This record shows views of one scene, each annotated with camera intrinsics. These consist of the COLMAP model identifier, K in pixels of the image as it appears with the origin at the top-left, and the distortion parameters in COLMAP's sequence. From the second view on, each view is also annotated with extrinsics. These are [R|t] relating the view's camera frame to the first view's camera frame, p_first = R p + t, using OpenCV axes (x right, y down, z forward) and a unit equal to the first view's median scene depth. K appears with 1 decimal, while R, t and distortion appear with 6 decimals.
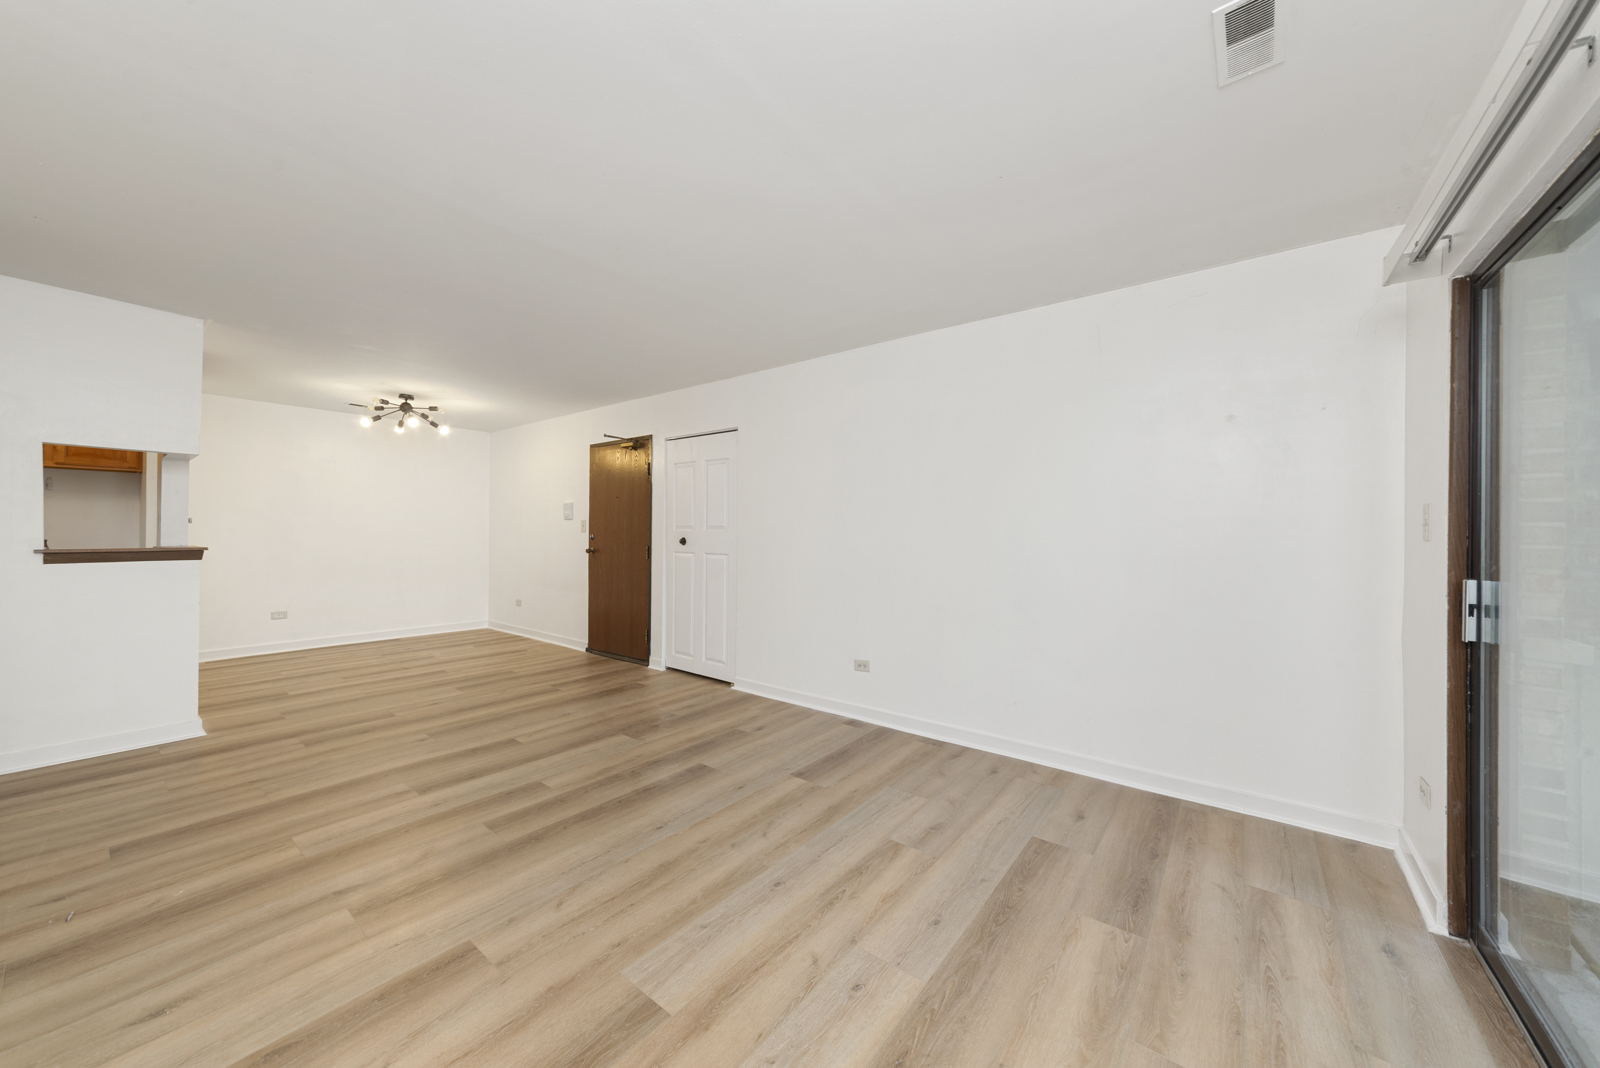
lens RADIAL K [[571.4, 0, 801.0], [0, 571.4, 532.4], [0, 0, 1]] dist [-0.003165, -0.000080]
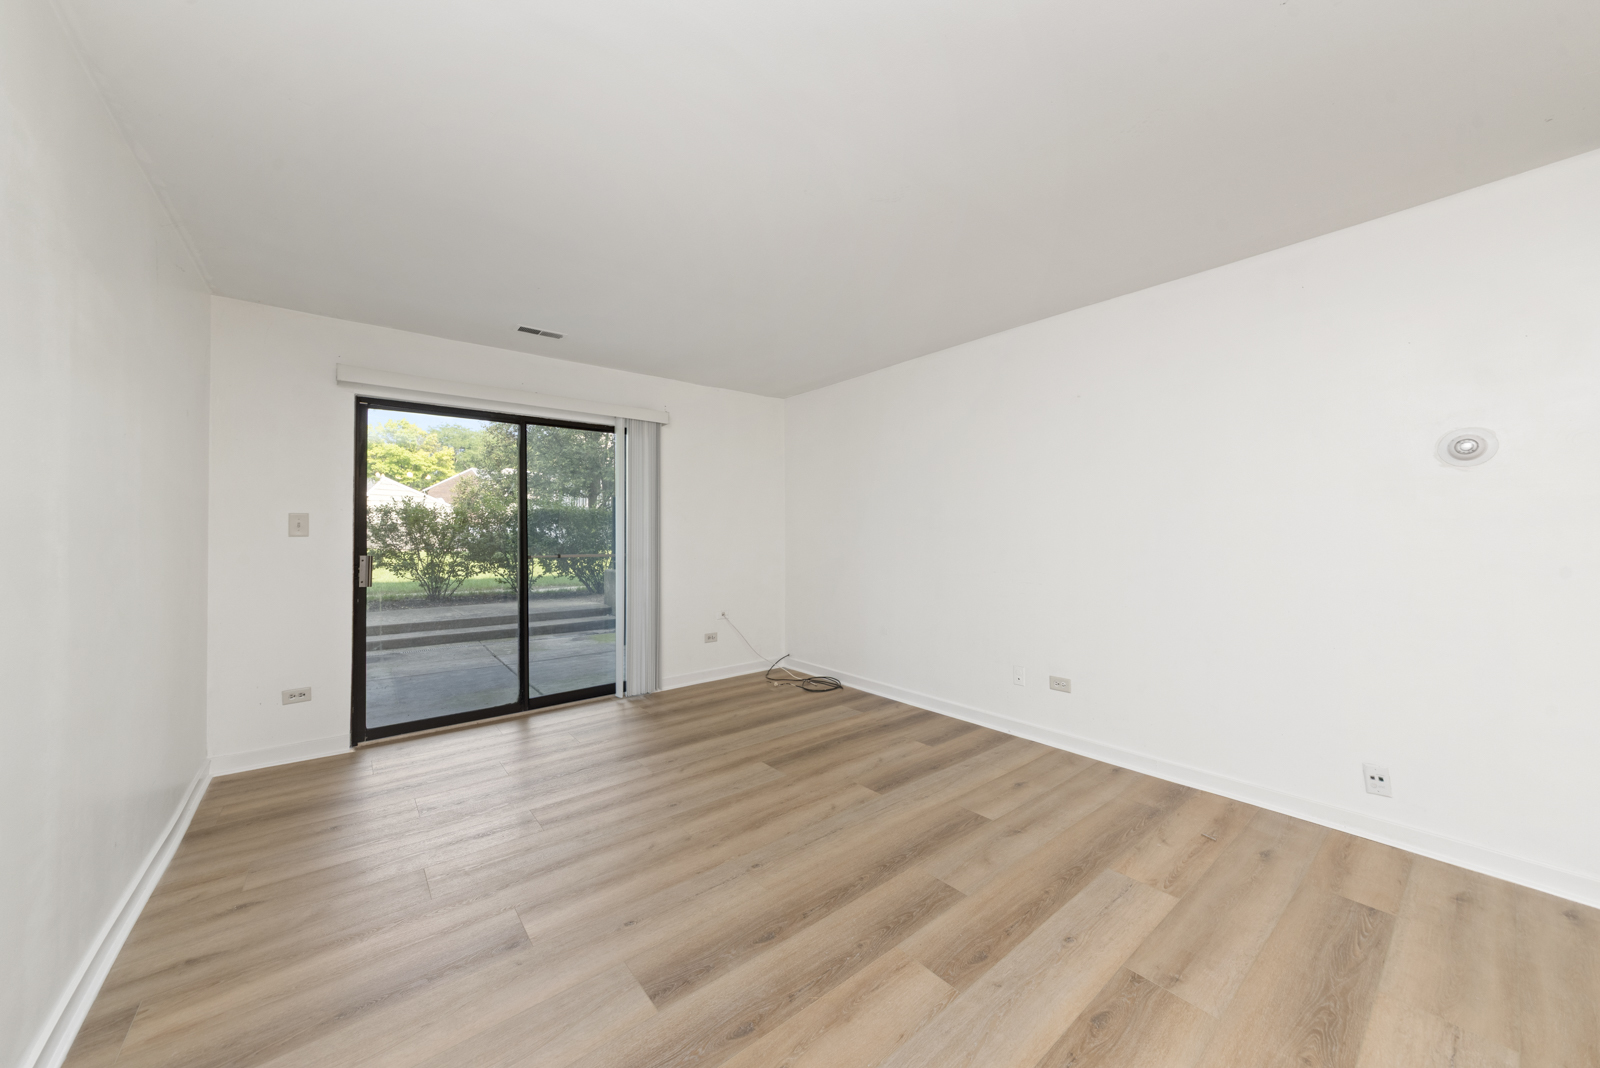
lens RADIAL K [[571.4, 0, 795.5], [0, 571.4, 529.8], [0, 0, 1]] dist [-0.003165, -0.000080]
pose [[-0.972381, -0.002592, 0.233383, -0.524843], [-0.003894, 0.999979, -0.005118, -0.000880], [-0.233365, -0.005886, -0.972371, 1.889722]]
